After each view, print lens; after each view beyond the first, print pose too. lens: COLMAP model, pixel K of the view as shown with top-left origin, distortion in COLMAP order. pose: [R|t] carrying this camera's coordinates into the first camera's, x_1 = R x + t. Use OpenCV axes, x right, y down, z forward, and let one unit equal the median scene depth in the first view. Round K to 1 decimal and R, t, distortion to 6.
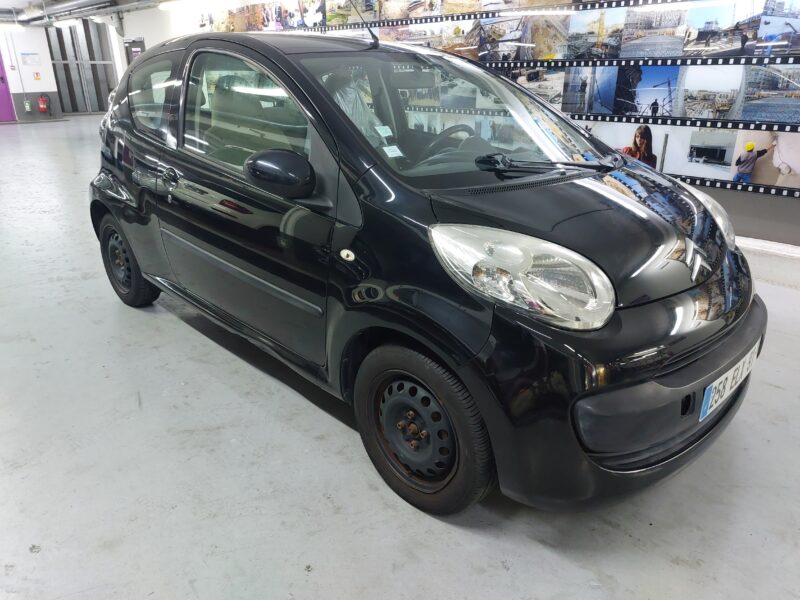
lens RADIAL K [[578.7, 0, 400.0], [0, 578.7, 300.0], [0, 0, 1]] dist [-0.002687, -0.005839]
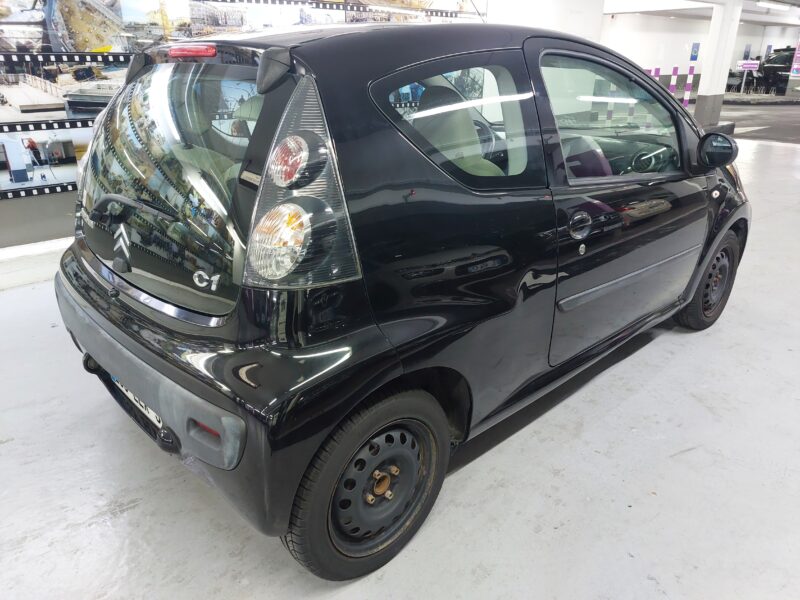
lens RADIAL K [[578.7, 0, 400.0], [0, 578.7, 300.0], [0, 0, 1]] dist [-0.002687, -0.005839]
pose [[0.025966, -0.367246, 0.929761, -0.604321], [0.368948, 0.867933, 0.332521, -0.234518], [-0.929087, 0.334399, 0.158031, 0.610856]]
